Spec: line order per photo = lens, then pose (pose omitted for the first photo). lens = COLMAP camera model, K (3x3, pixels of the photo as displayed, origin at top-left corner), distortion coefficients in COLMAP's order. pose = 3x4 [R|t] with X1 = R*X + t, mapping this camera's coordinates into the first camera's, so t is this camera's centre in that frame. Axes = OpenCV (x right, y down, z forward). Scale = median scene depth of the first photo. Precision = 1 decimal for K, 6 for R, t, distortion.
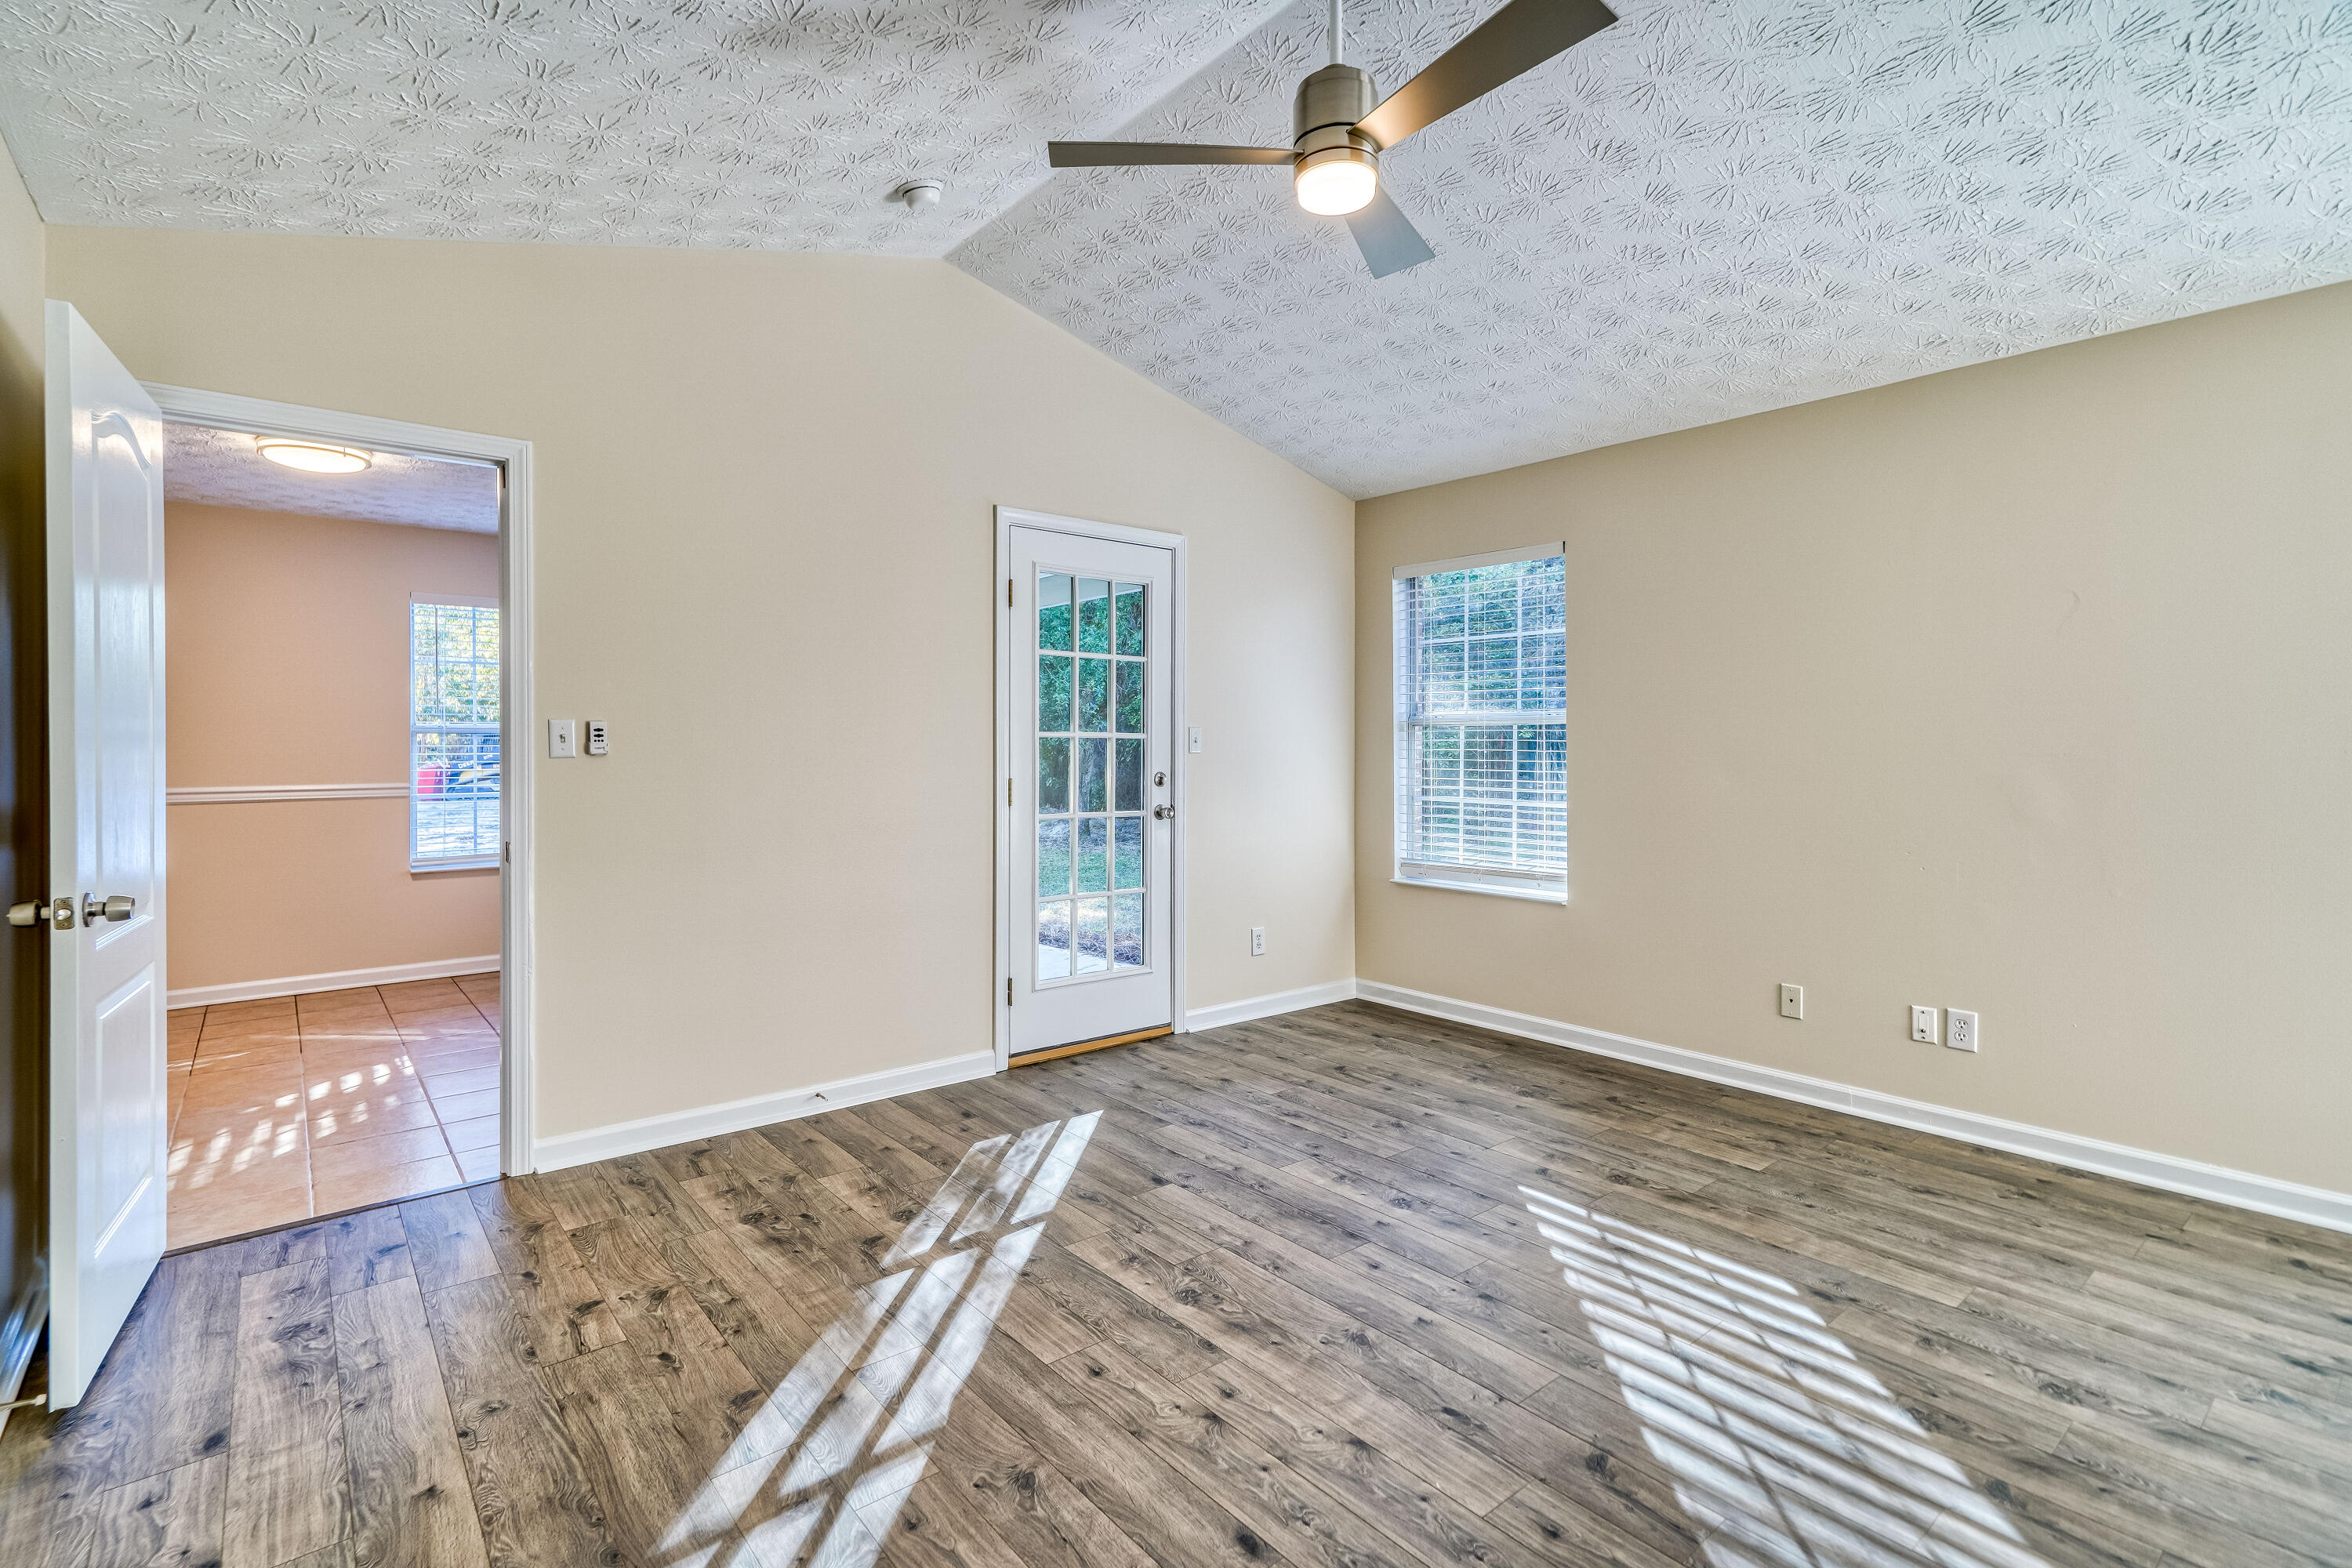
lens RADIAL K [[1093.4, 0, 1156.6], [0, 1093.4, 769.8], [0, 0, 1]] dist [0.002509, 0.007763]
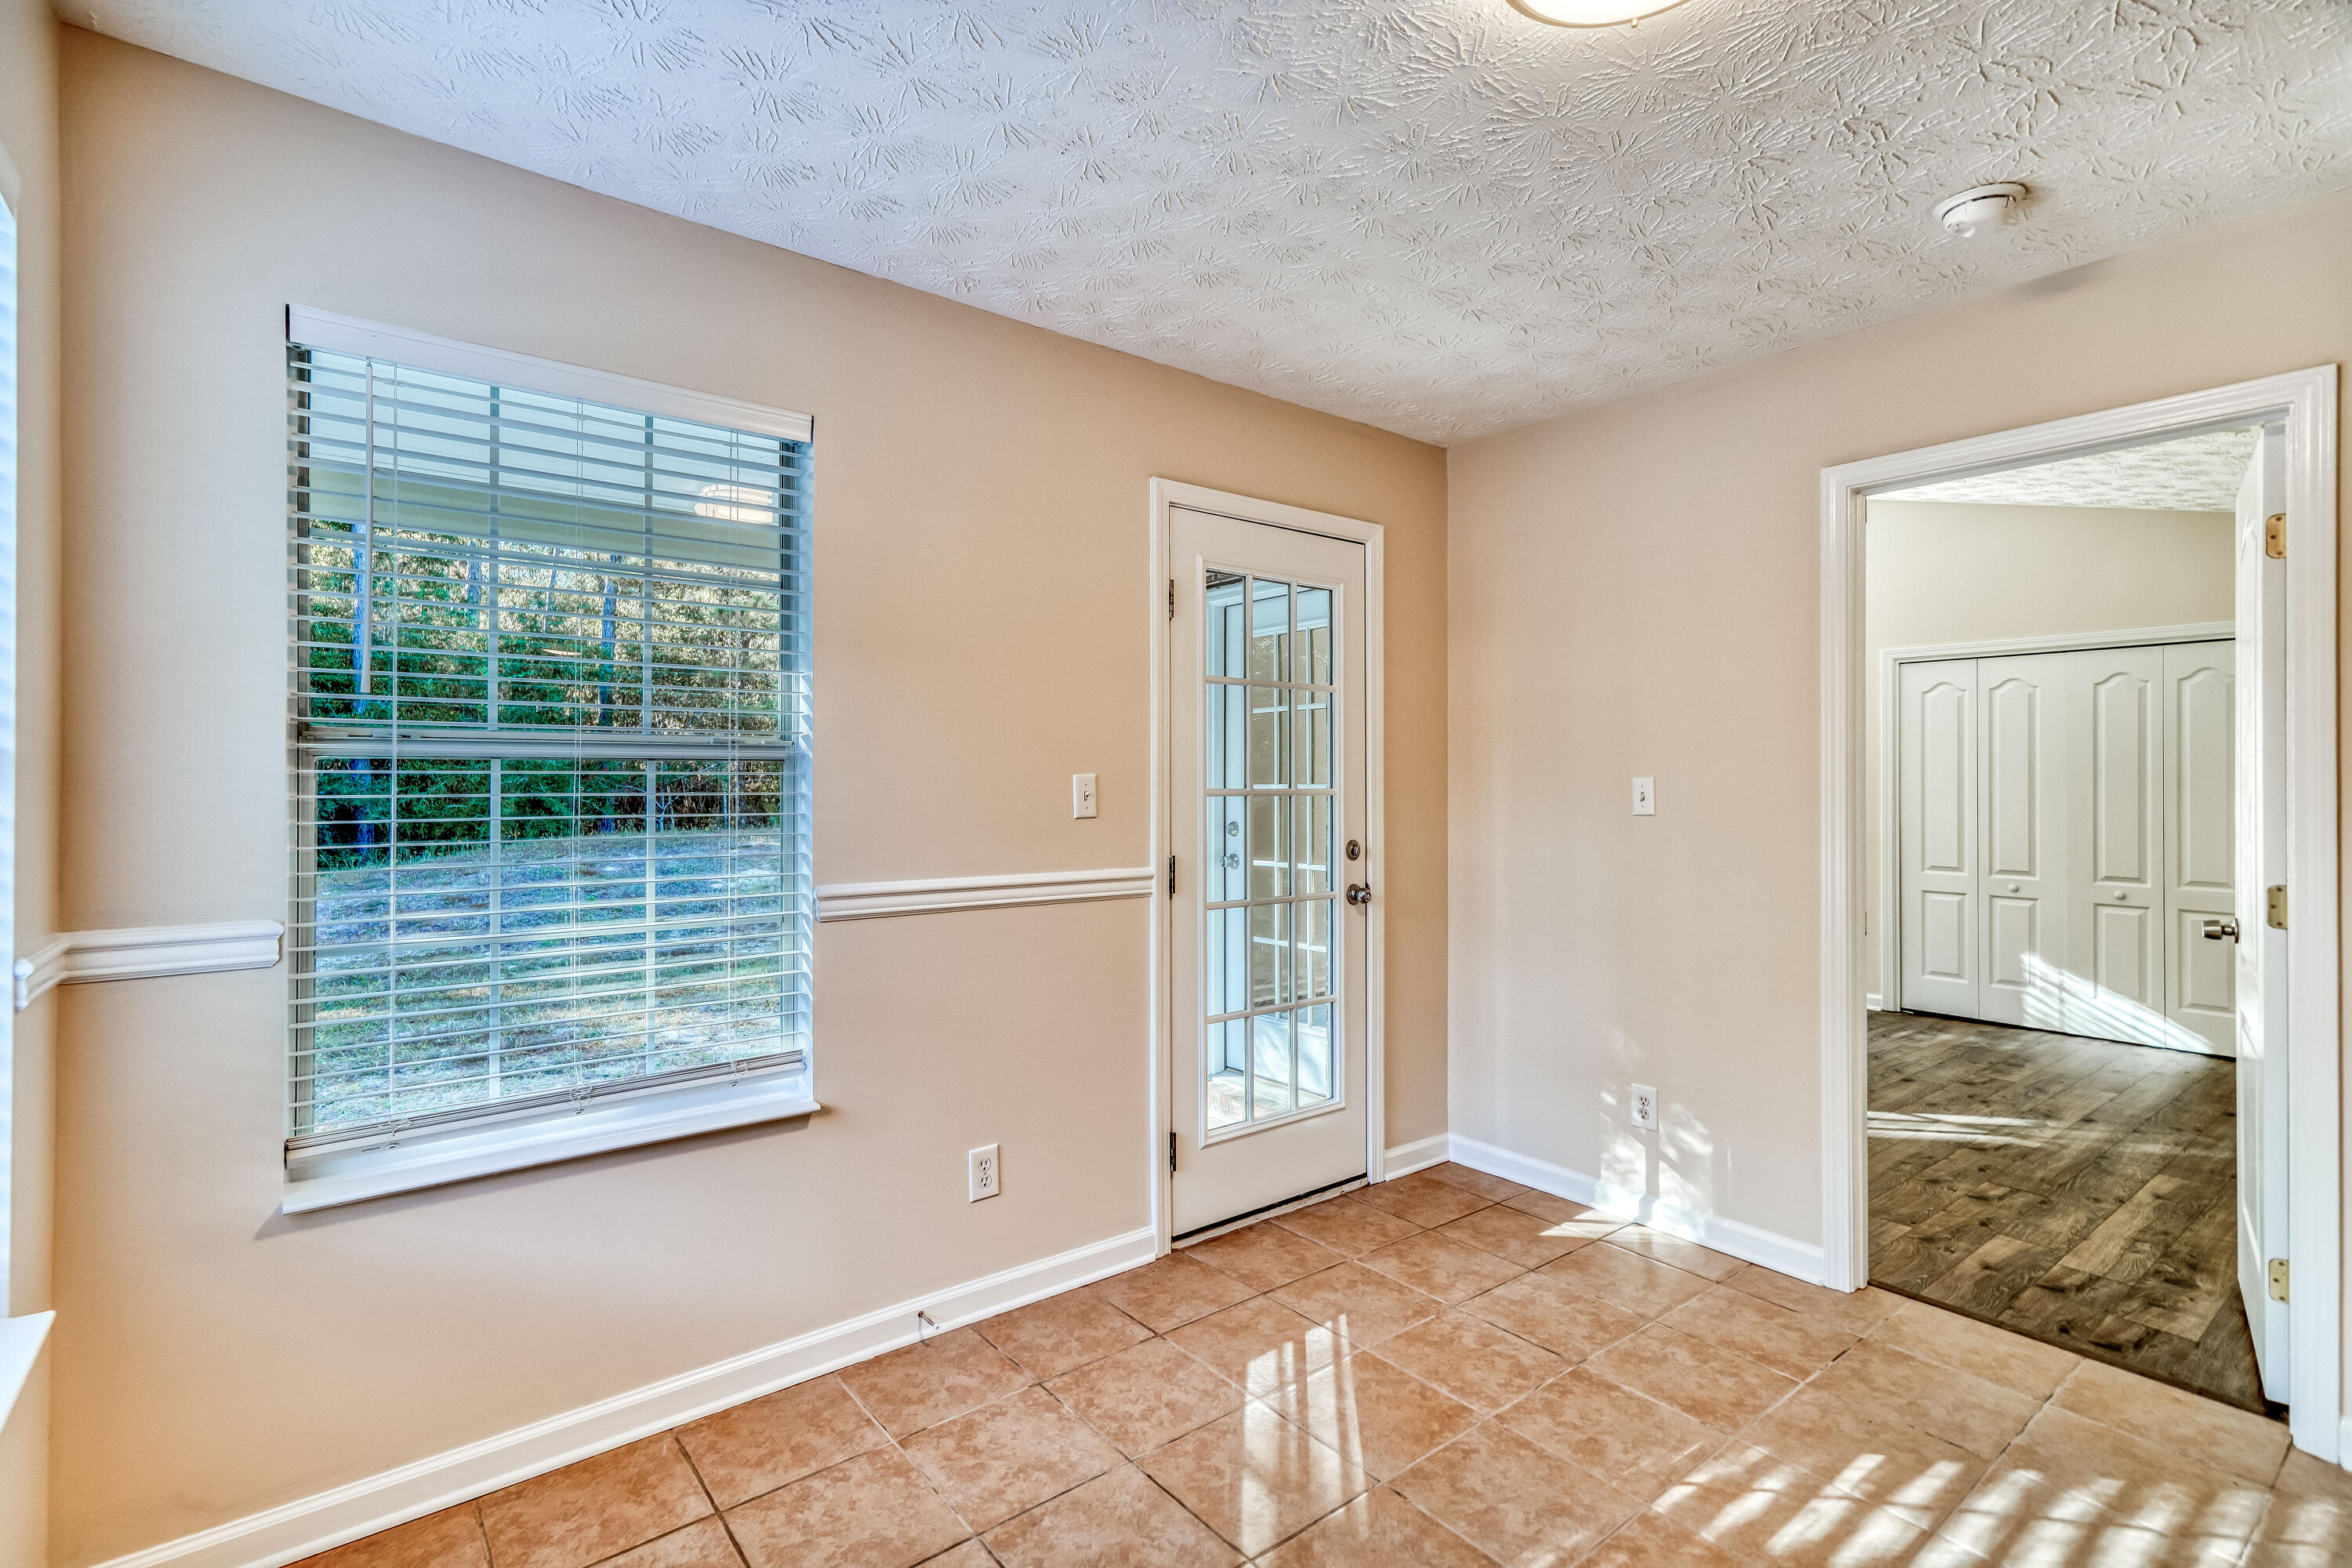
lens RADIAL K [[1093.4, 0, 1133.6], [0, 1093.4, 774.0], [0, 0, 1]] dist [0.002509, 0.007763]
pose [[0.025249, 0.005088, 0.999668, -1.789194], [0.018194, 0.999819, -0.005549, -0.071333], [-0.999516, 0.018328, 0.025152, 1.852023]]
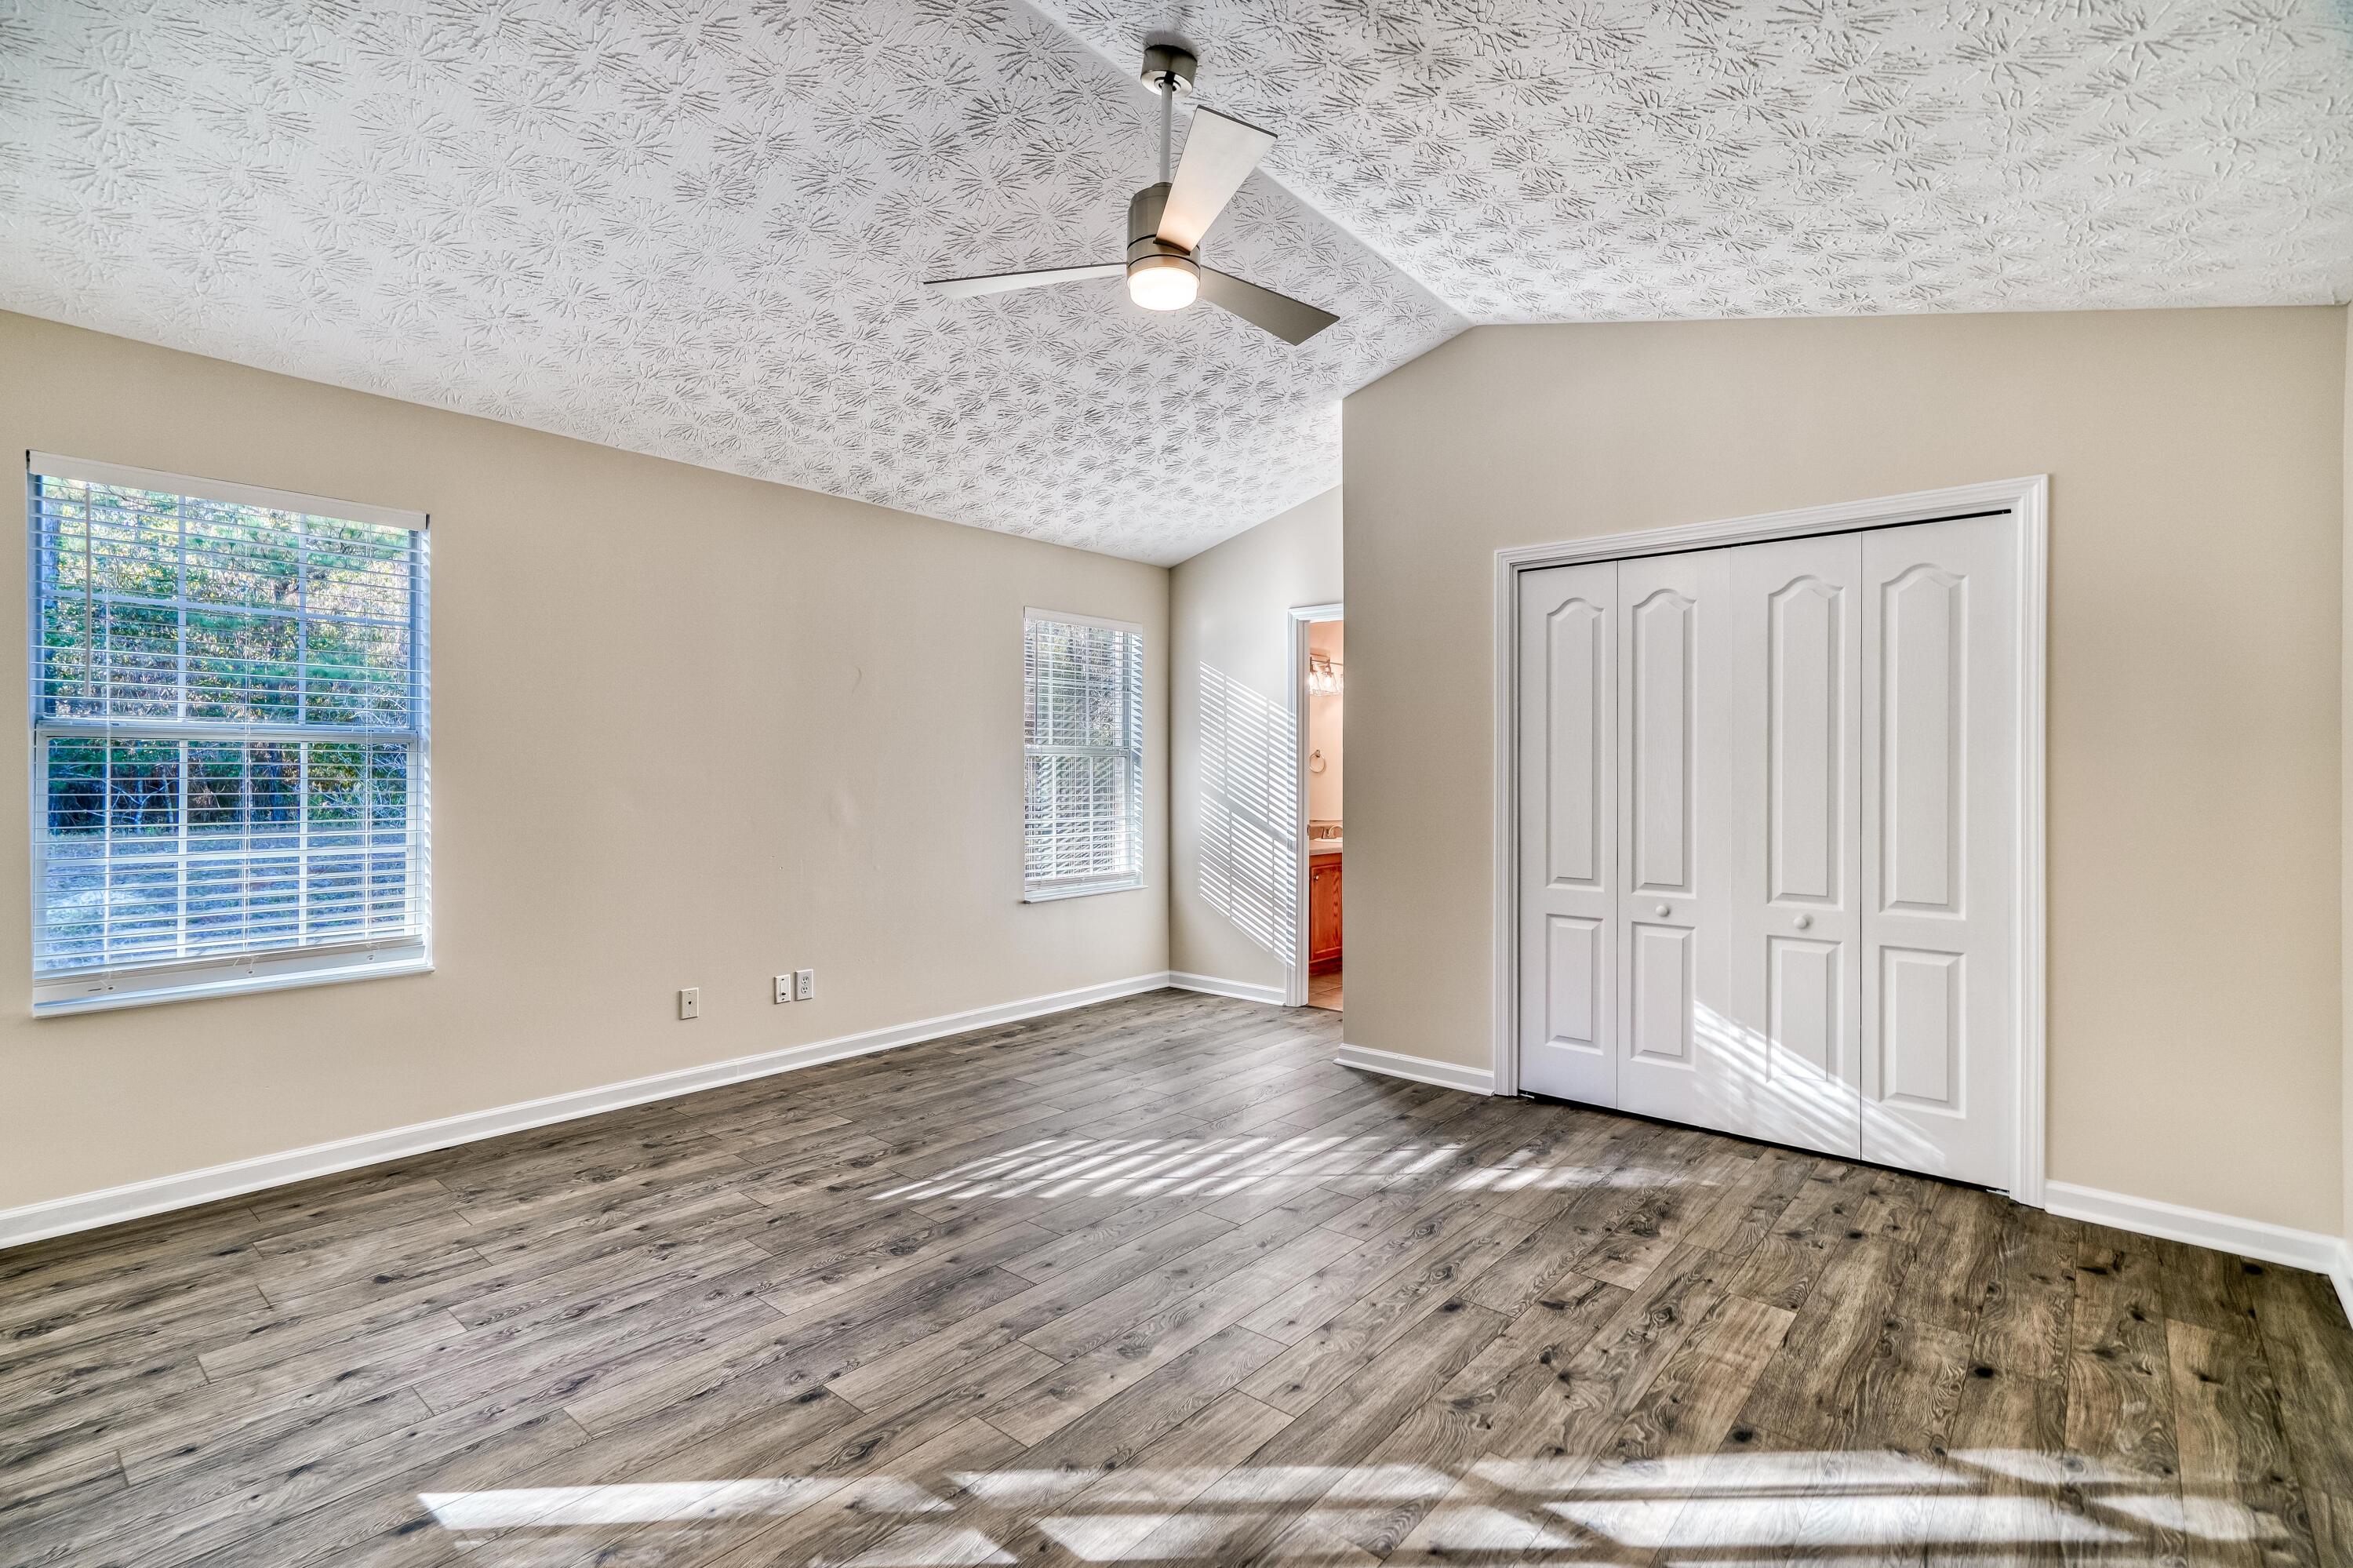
lens RADIAL K [[1093.9, 0, 1146.4], [0, 1093.9, 772.4], [0, 0, 1]] dist [0.002509, 0.007763]
pose [[-0.162833, -0.001451, 0.986653, -0.833059], [0.020509, 0.999778, 0.004855, -0.023756], [-0.986440, 0.021026, -0.162767, 1.034784]]
